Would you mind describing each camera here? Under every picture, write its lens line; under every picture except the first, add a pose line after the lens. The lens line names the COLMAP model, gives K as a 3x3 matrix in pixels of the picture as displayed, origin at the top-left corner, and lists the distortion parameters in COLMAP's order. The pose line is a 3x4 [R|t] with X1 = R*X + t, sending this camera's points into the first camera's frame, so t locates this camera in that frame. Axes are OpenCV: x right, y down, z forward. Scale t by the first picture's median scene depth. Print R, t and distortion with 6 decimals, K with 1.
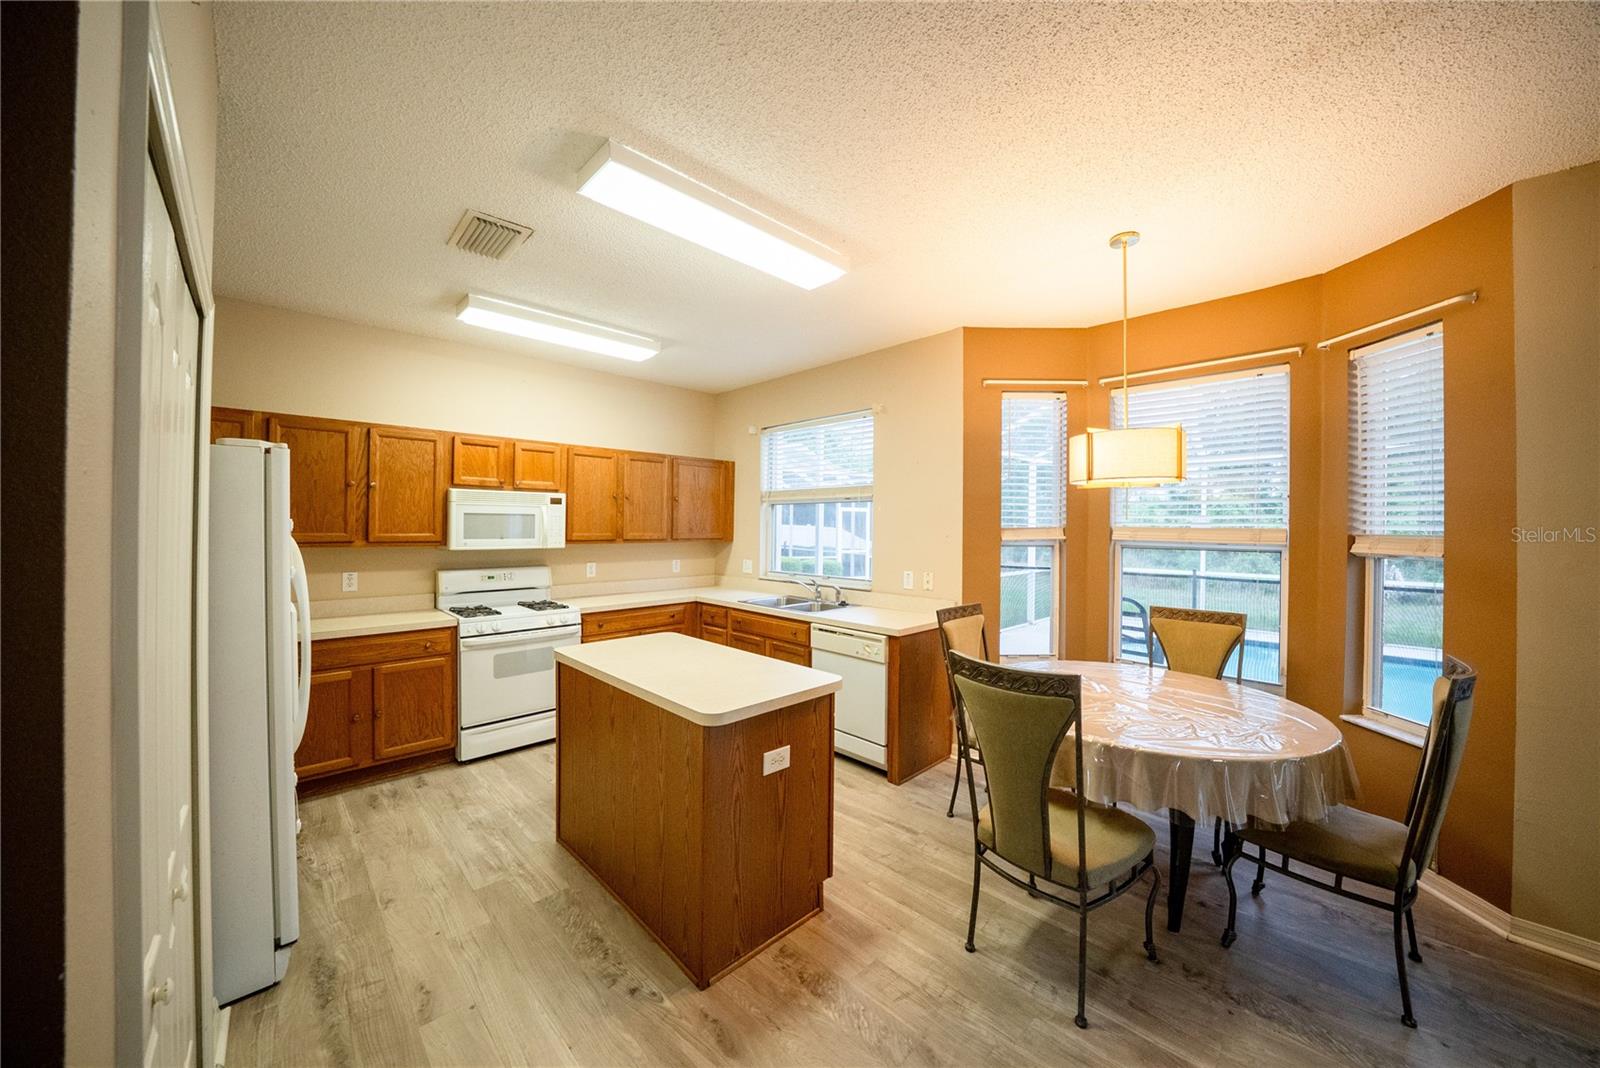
lens RADIAL K [[562.7, 0, 805.5], [0, 562.7, 525.3], [0, 0, 1]] dist [-0.028499, 0.003583]
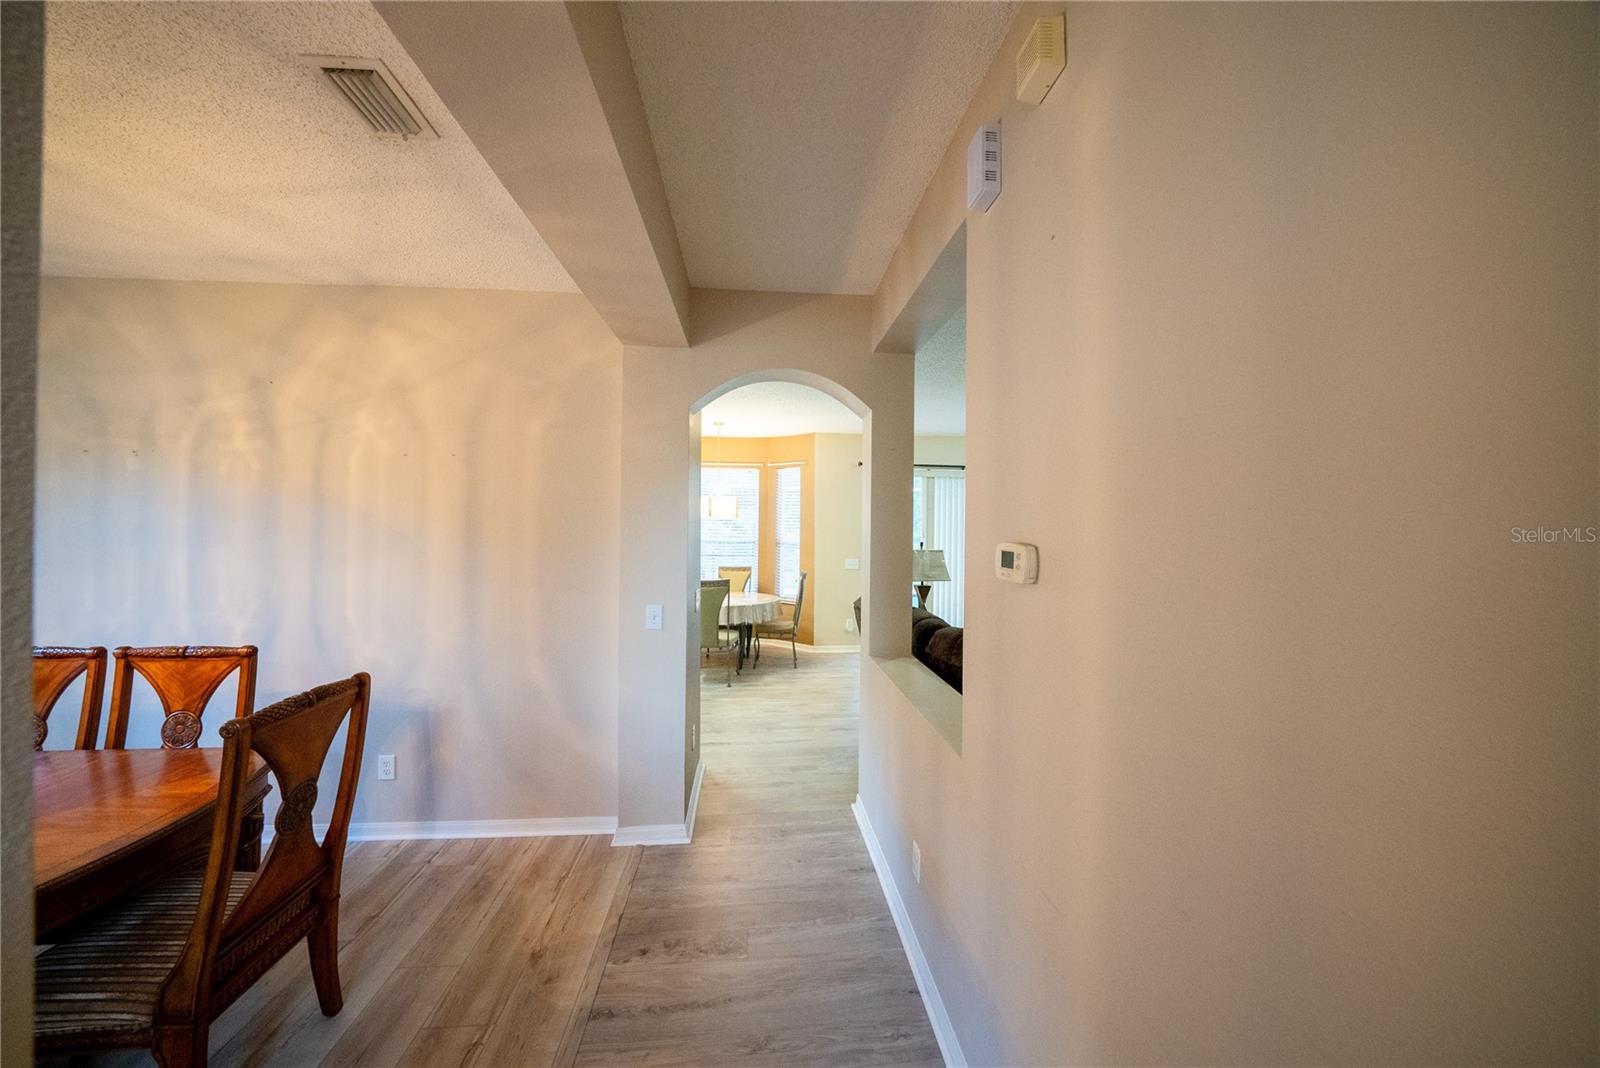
lens RADIAL K [[562.7, 0, 805.5], [0, 562.7, 525.3], [0, 0, 1]] dist [-0.028499, 0.003583]
pose [[0.629740, 0.000856, 0.776805, -0.820924], [-0.005118, 0.999982, 0.003048, -0.030429], [-0.776789, -0.005895, 0.629733, -0.660907]]
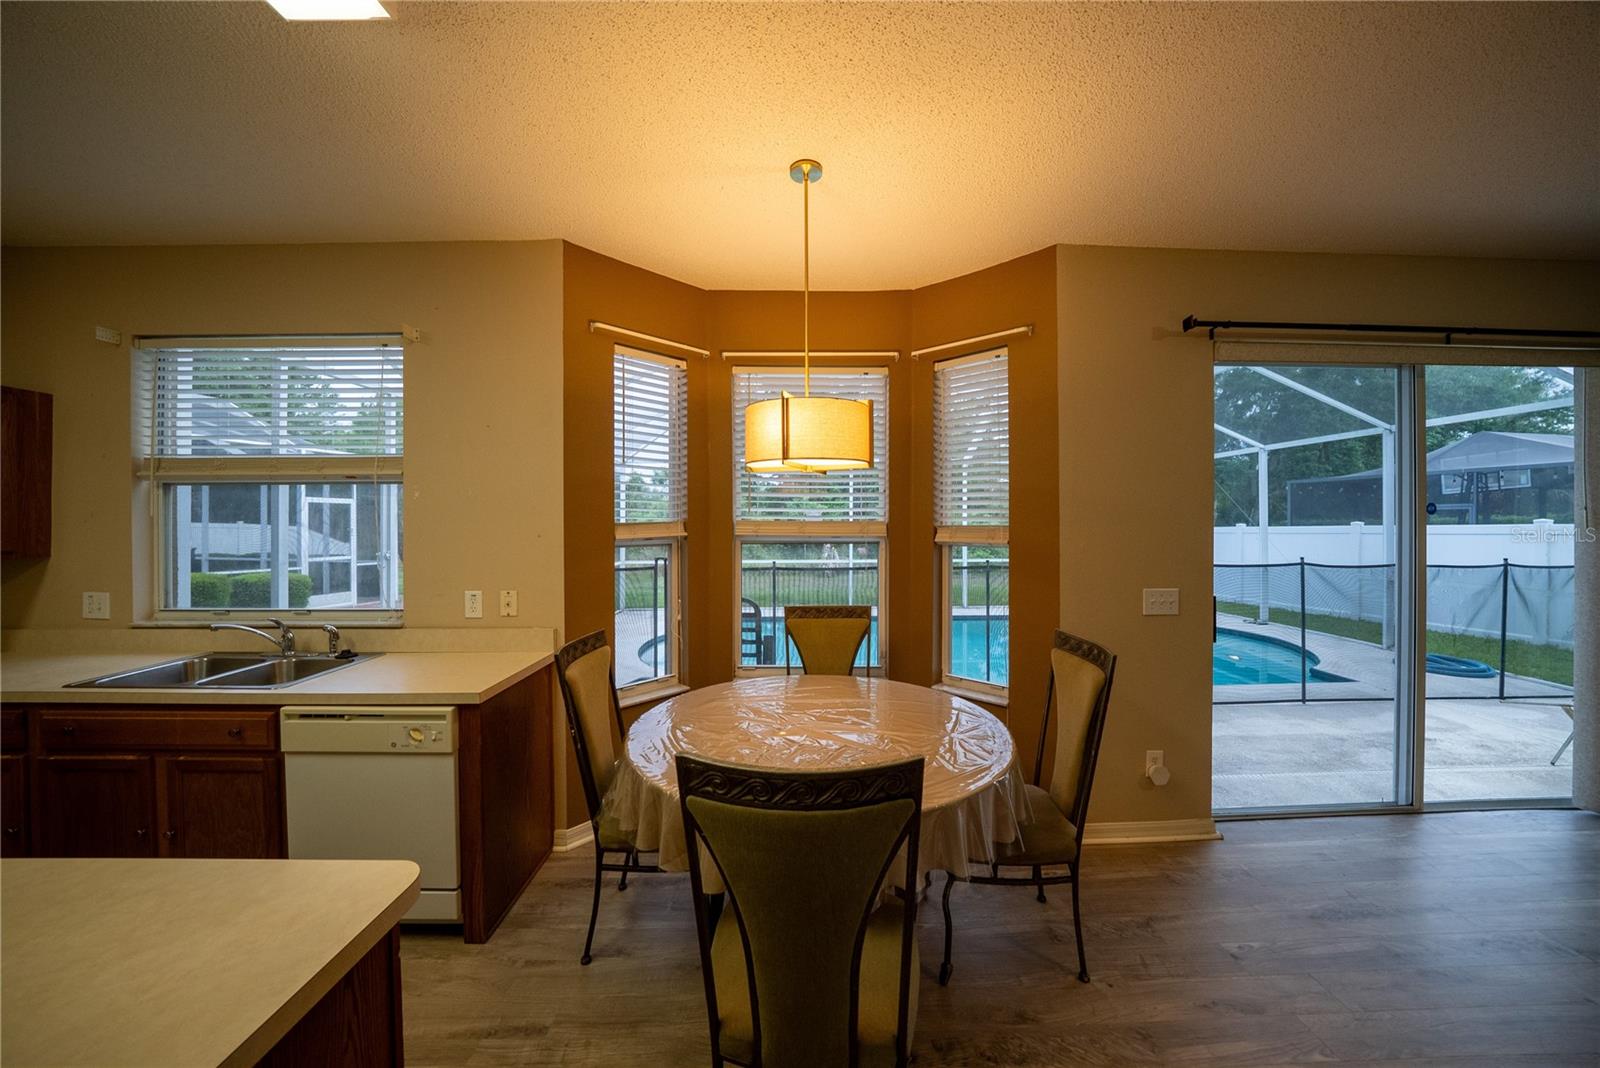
lens RADIAL K [[562.7, 0, 805.5], [0, 562.7, 525.3], [0, 0, 1]] dist [-0.028499, 0.003583]
pose [[0.689957, -0.012653, 0.723739, -0.020334], [0.007307, 0.999918, 0.010516, 0.001386], [-0.723813, -0.001967, 0.689993, 0.289742]]
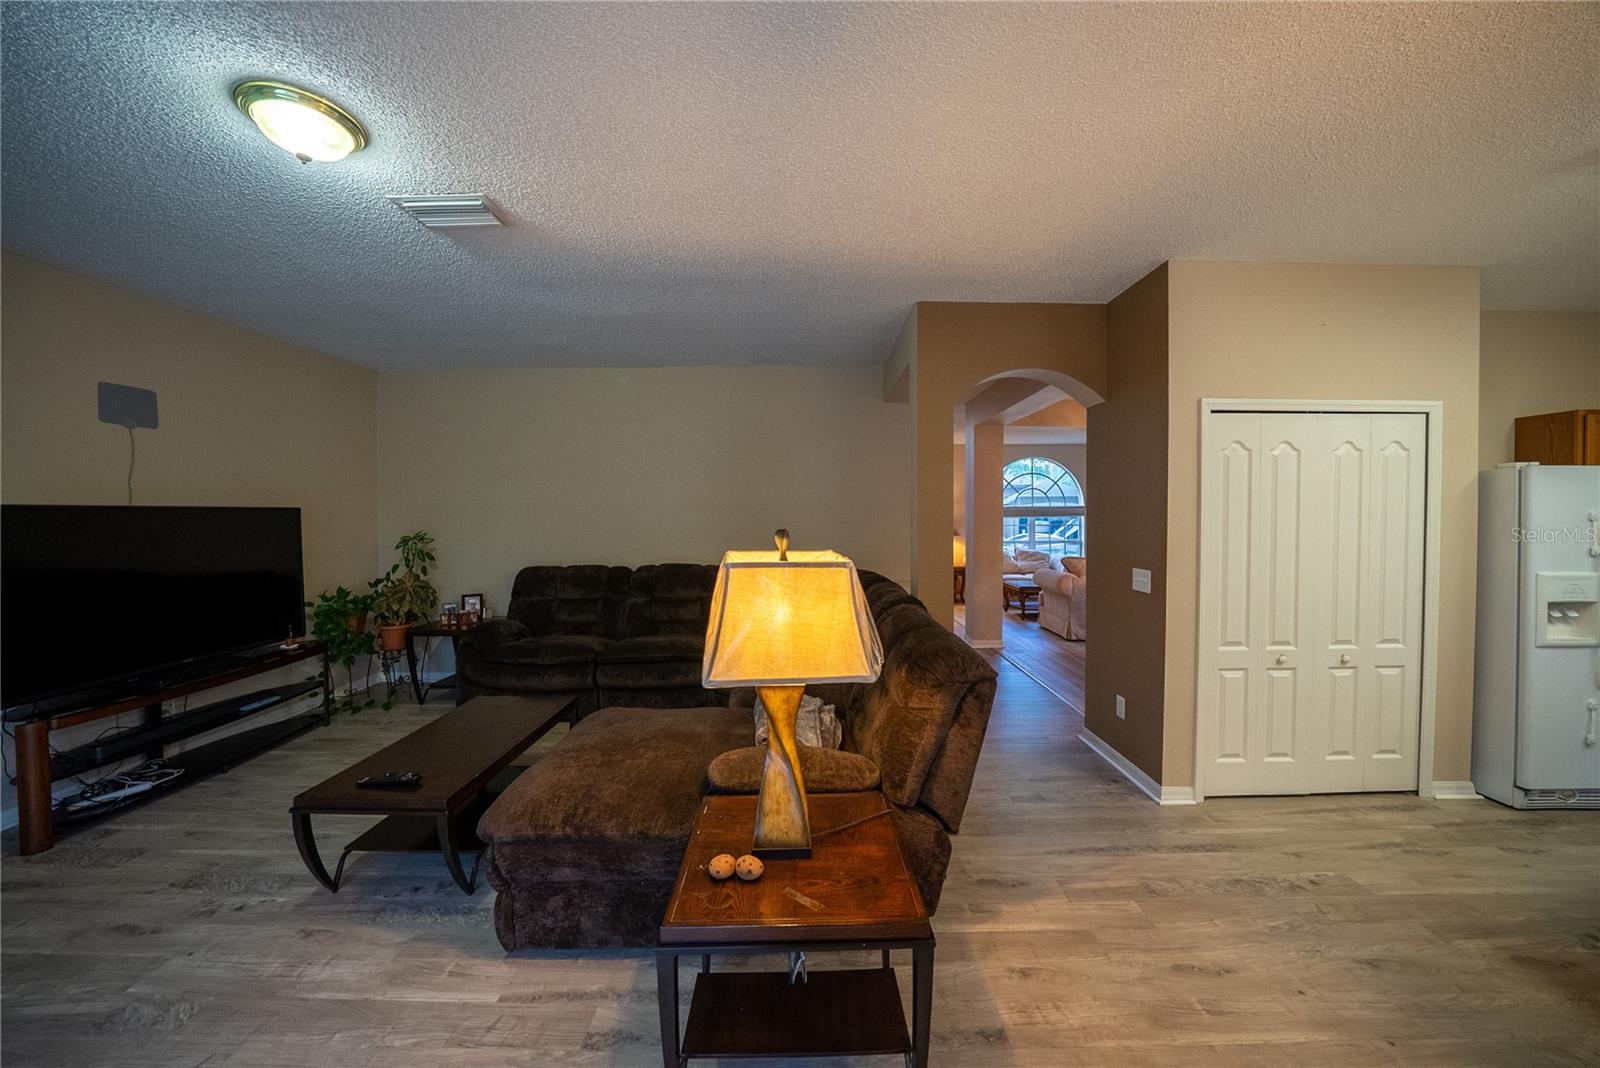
lens RADIAL K [[562.7, 0, 805.5], [0, 562.7, 525.3], [0, 0, 1]] dist [-0.028499, 0.003583]
pose [[-0.708324, 0.006681, -0.705856, 0.751359], [-0.002648, 0.999923, 0.012121, 0.005249], [0.705882, 0.010455, -0.708252, 0.309617]]
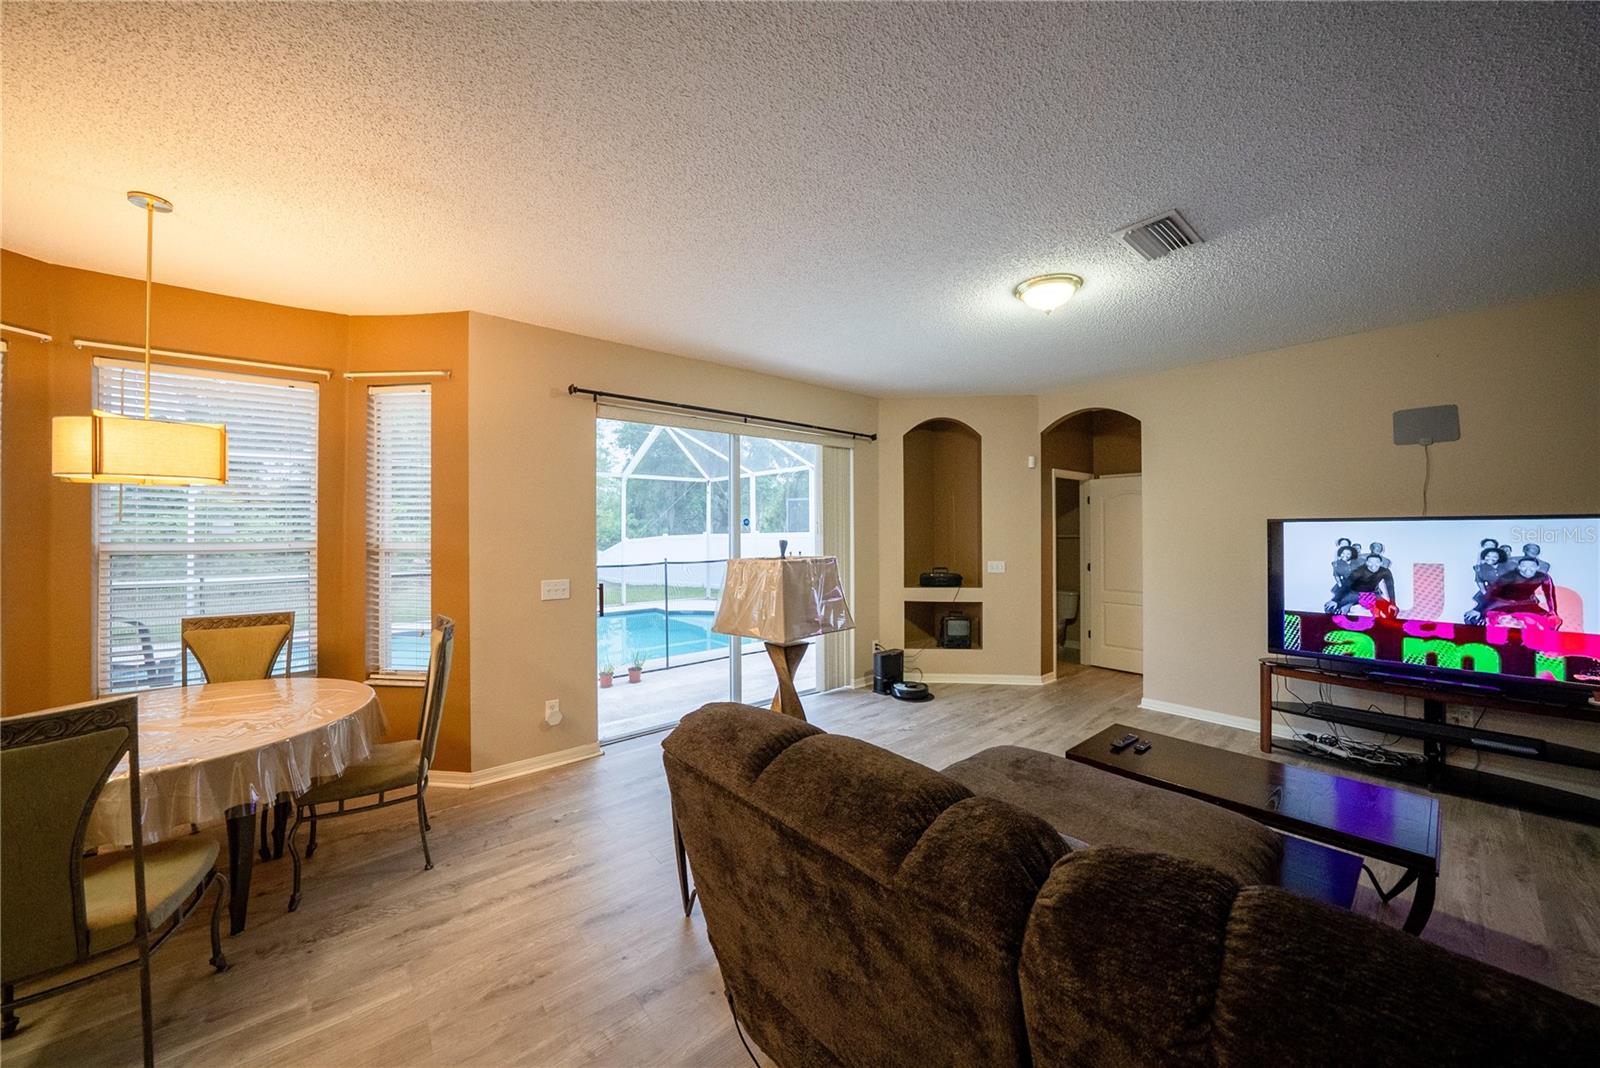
lens RADIAL K [[562.7, 0, 805.5], [0, 562.7, 525.3], [0, 0, 1]] dist [-0.028499, 0.003583]
pose [[0.084319, -0.002710, 0.996435, -0.126270], [0.002640, 0.999993, 0.002496, -0.003410], [-0.996435, 0.002421, 0.084326, -0.066771]]
